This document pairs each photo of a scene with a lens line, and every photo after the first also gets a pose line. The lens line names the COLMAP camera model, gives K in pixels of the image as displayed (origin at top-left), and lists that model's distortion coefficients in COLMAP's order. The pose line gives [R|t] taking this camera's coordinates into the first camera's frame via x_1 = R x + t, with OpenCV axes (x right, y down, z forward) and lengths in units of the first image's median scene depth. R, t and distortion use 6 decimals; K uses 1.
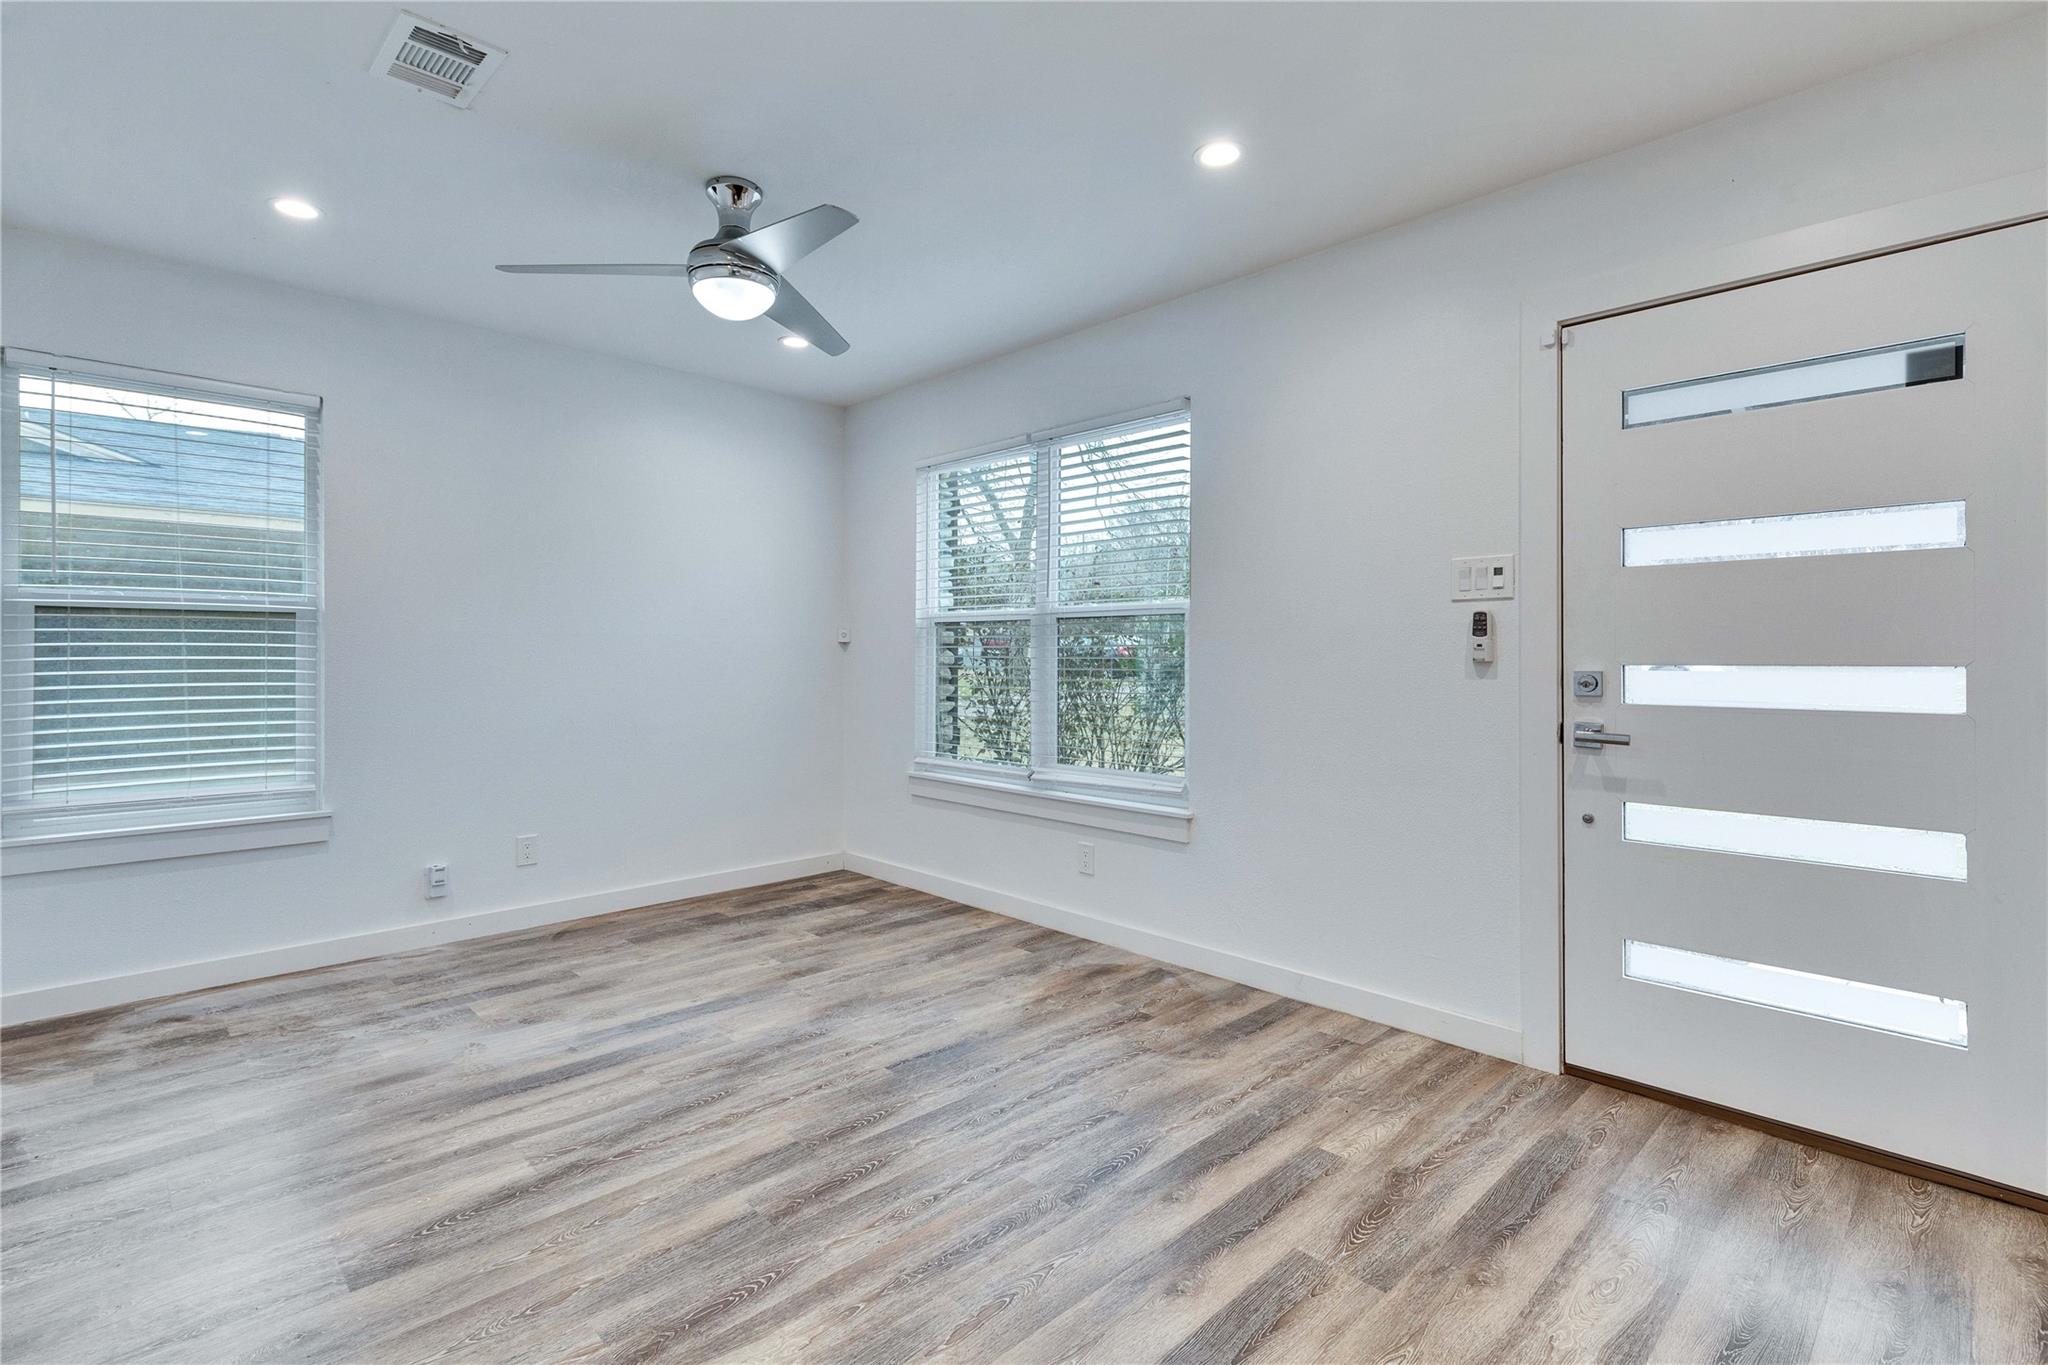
lens RADIAL K [[973.9, 0, 1028.9], [0, 973.9, 672.0], [0, 0, 1]] dist [-0.001668, -0.000048]
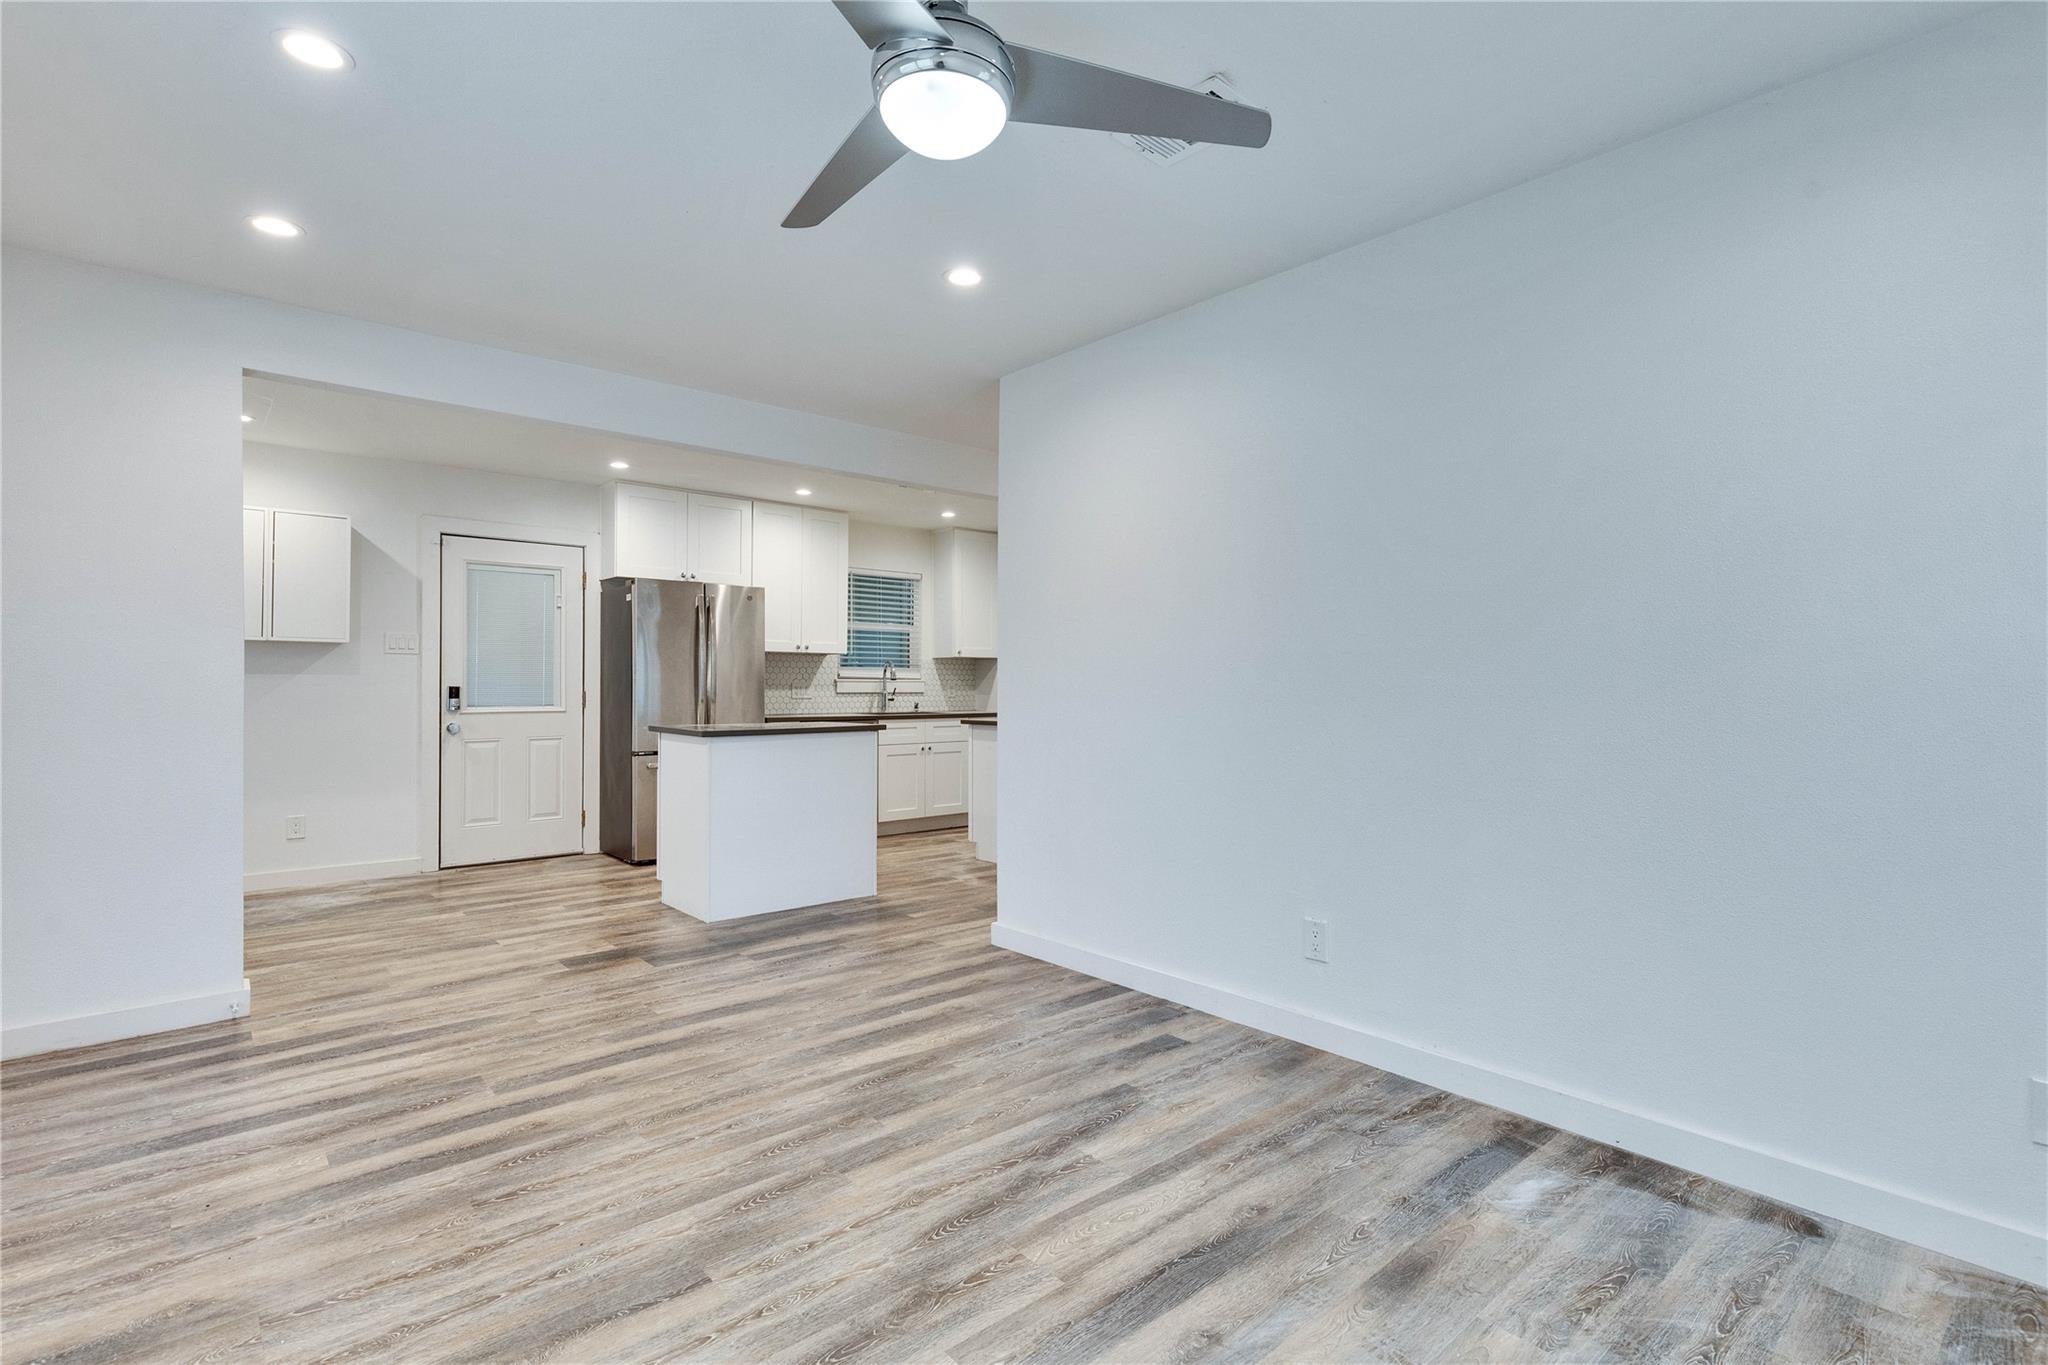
lens RADIAL K [[973.9, 0, 1028.3], [0, 973.9, 689.5], [0, 0, 1]] dist [-0.001668, -0.000048]
pose [[-0.998426, -0.003600, 0.055969, -0.474125], [-0.002269, 0.999713, 0.023838, -0.026878], [-0.056038, 0.023674, -0.998148, 1.939218]]
